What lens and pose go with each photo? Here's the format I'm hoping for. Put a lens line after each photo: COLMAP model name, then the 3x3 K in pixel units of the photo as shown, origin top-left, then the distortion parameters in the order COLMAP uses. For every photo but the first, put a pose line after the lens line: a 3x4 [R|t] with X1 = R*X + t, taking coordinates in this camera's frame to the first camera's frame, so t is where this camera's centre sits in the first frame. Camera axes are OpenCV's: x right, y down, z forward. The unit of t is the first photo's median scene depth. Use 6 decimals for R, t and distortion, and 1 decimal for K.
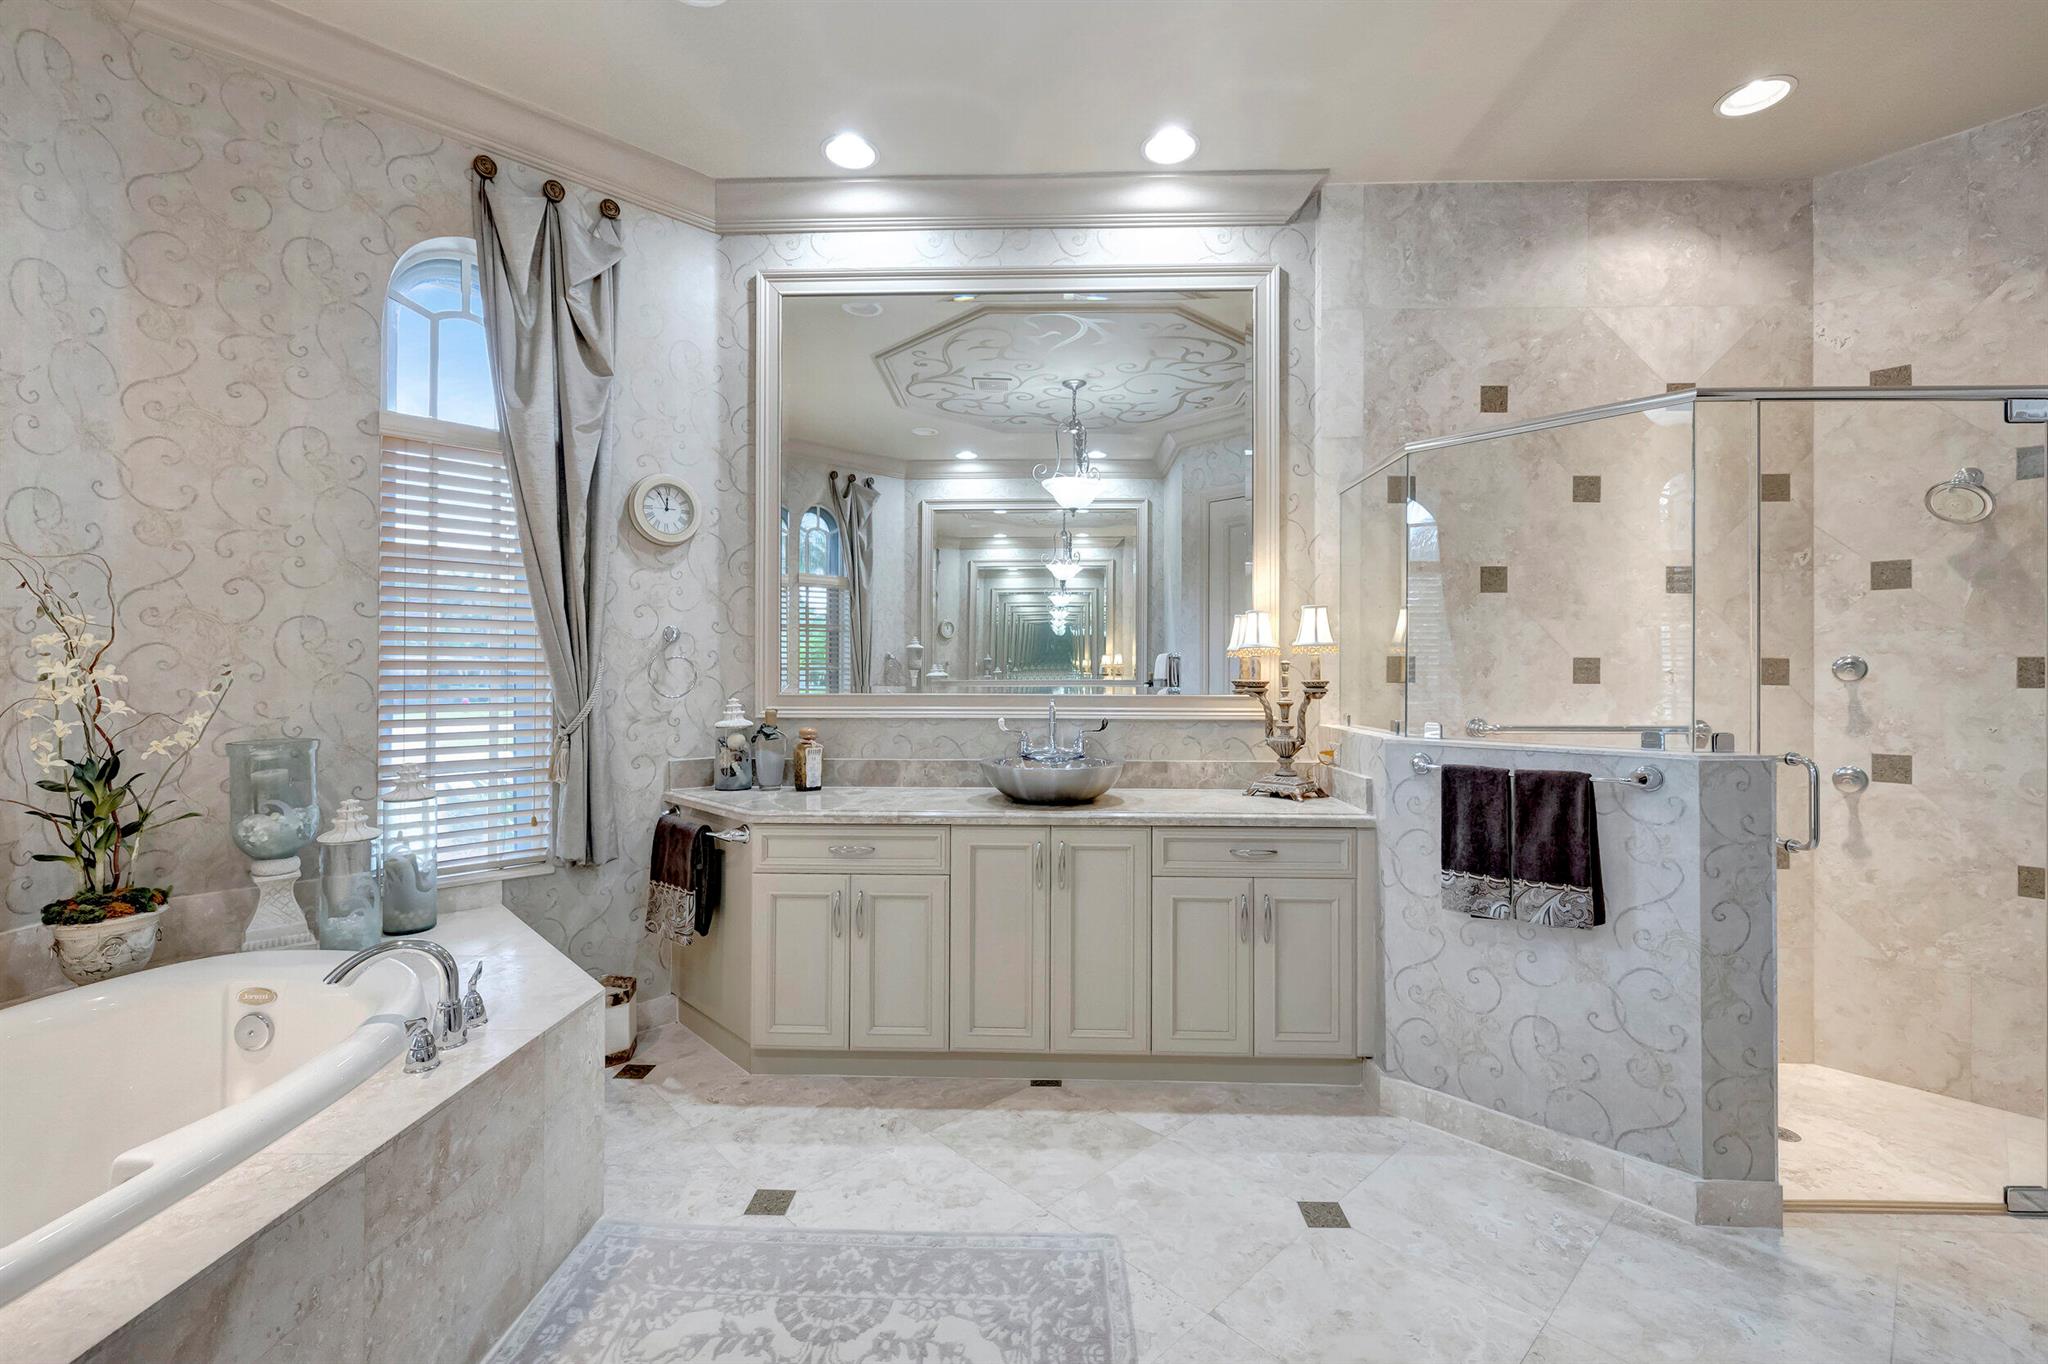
lens RADIAL K [[869.5, 0, 1019.1], [0, 869.5, 671.7], [0, 0, 1]] dist [0.006510, -0.000304]
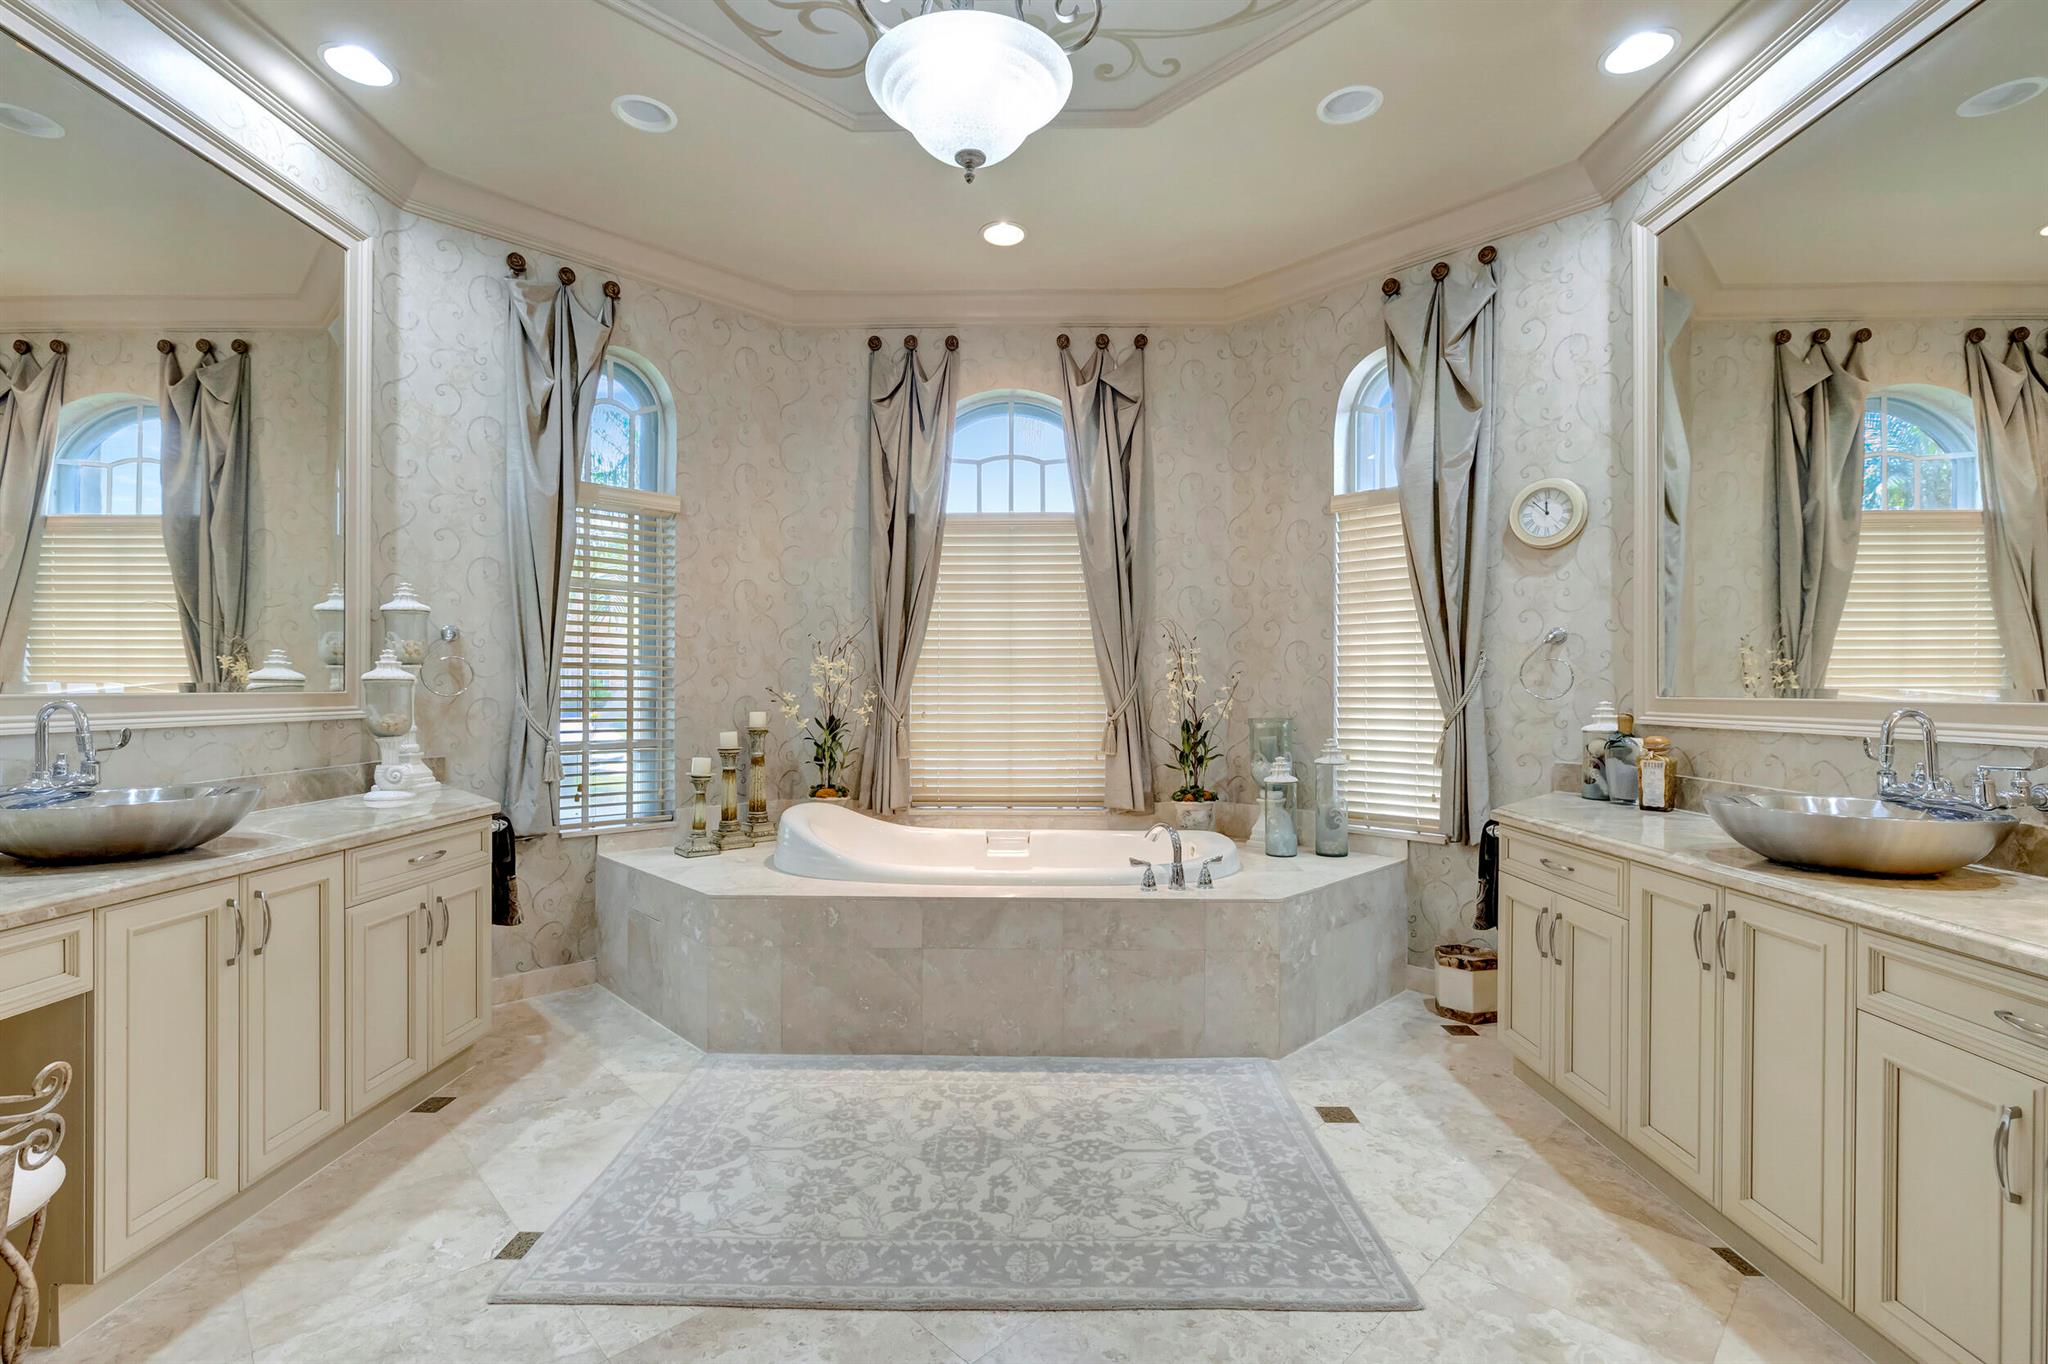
lens RADIAL K [[919.7, 0, 1024.0], [0, 919.7, 682.0], [0, 0, 1]] dist [0.029277, 0.000039]
pose [[0.034452, -0.006129, -0.999388, 0.724513], [0.002427, 0.999979, -0.006049, 0.016712], [0.999403, -0.002217, 0.034466, 0.392868]]
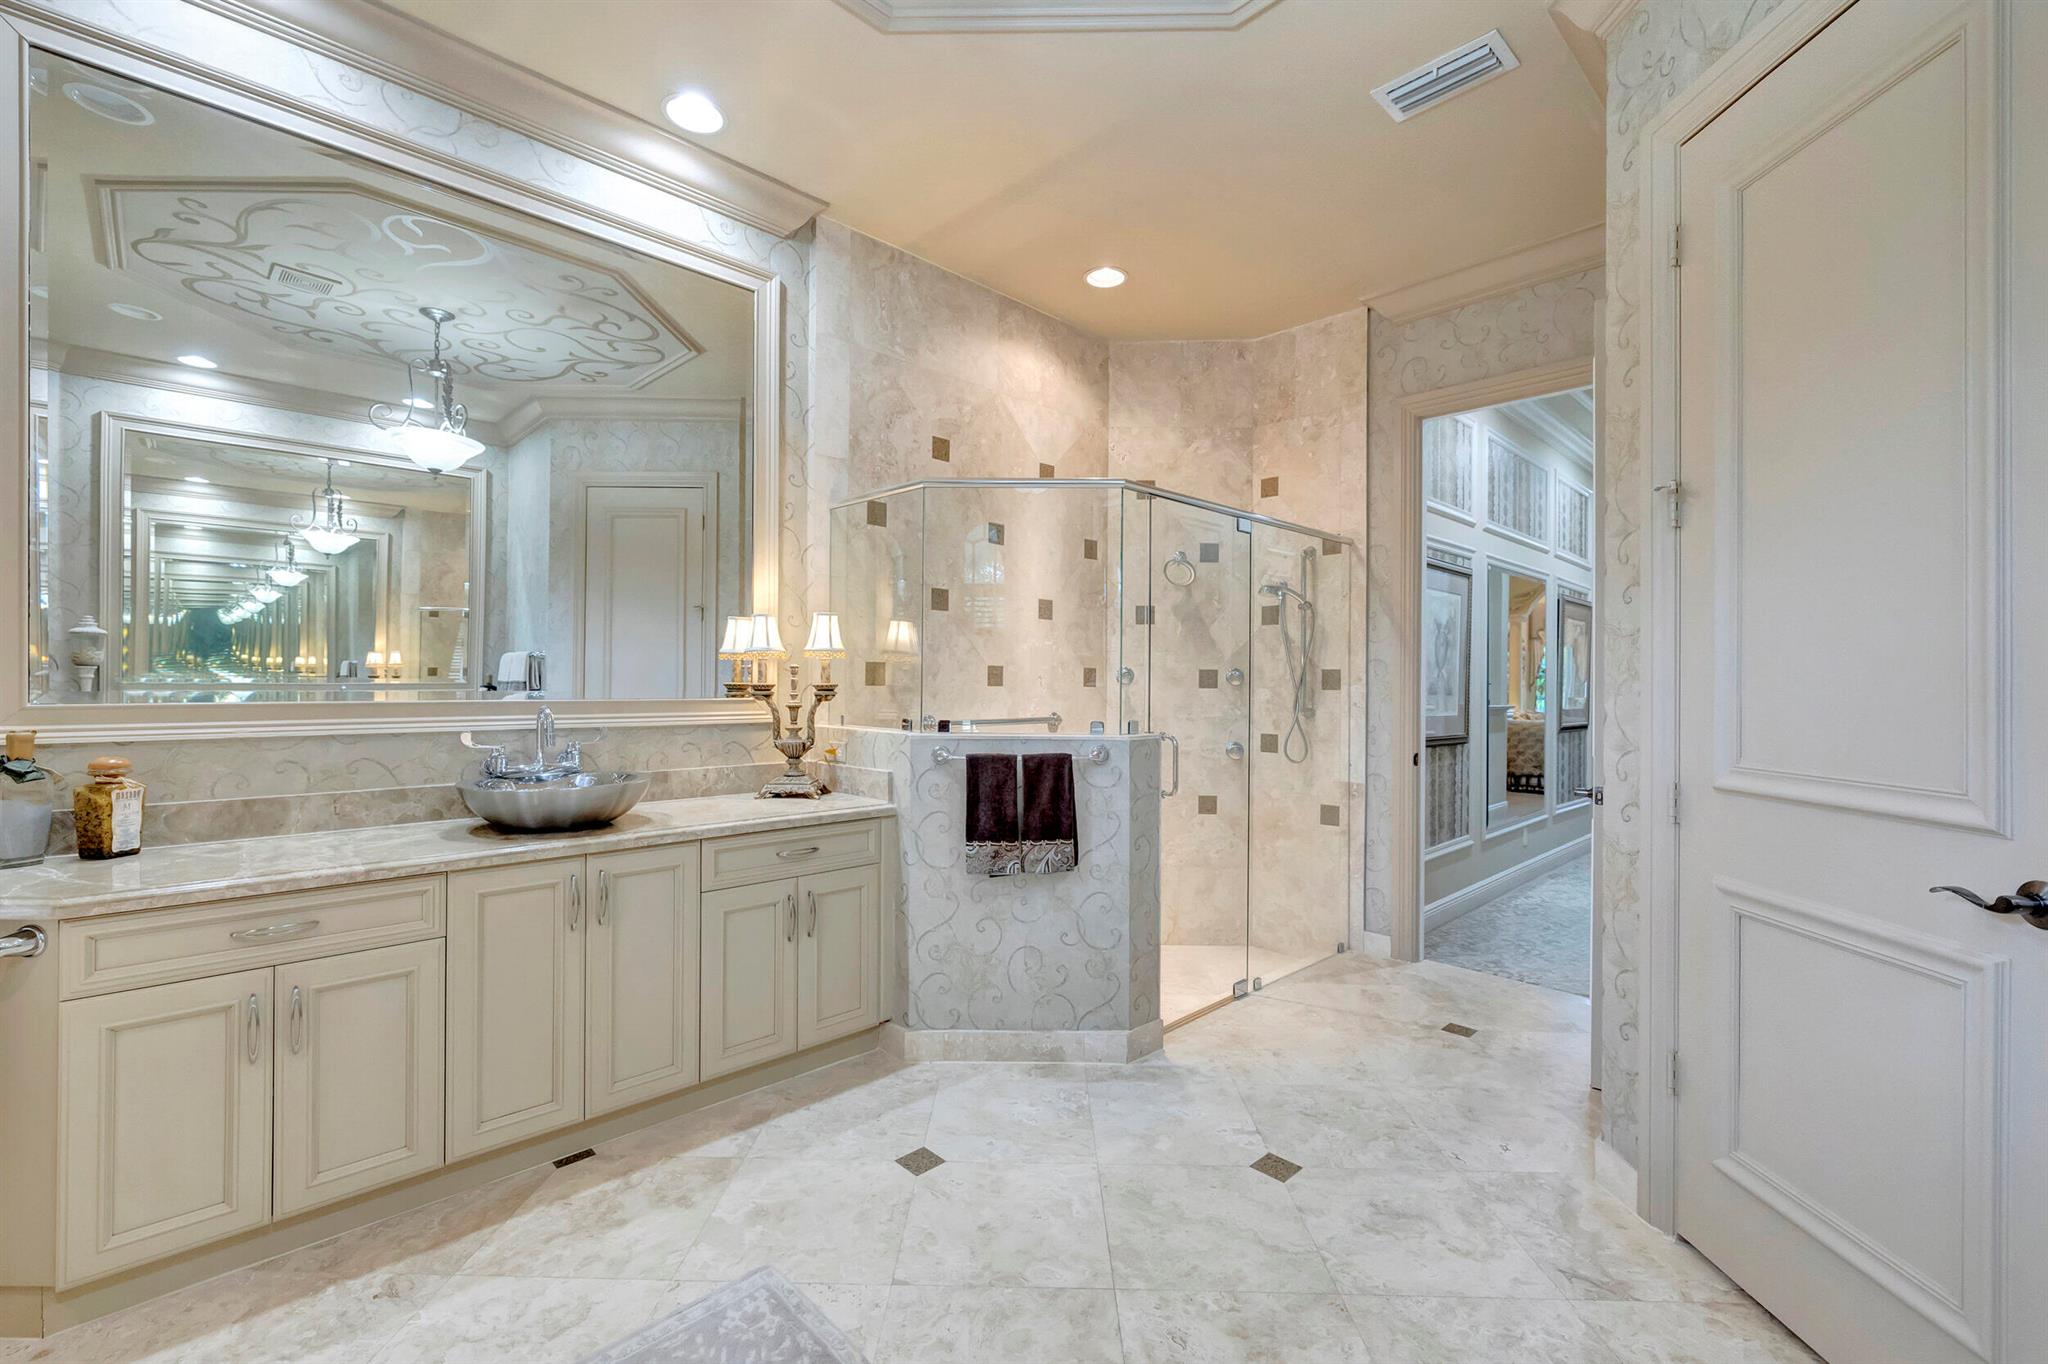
lens RADIAL K [[871.5, 0, 1008.3], [0, 871.5, 679.3], [0, 0, 1]] dist [0.002603, 0.000425]
pose [[0.698549, 0.003985, 0.715551, -0.270937], [-0.008931, 0.999955, 0.003149, -0.000520], [-0.715506, -0.008590, 0.698553, 0.102343]]
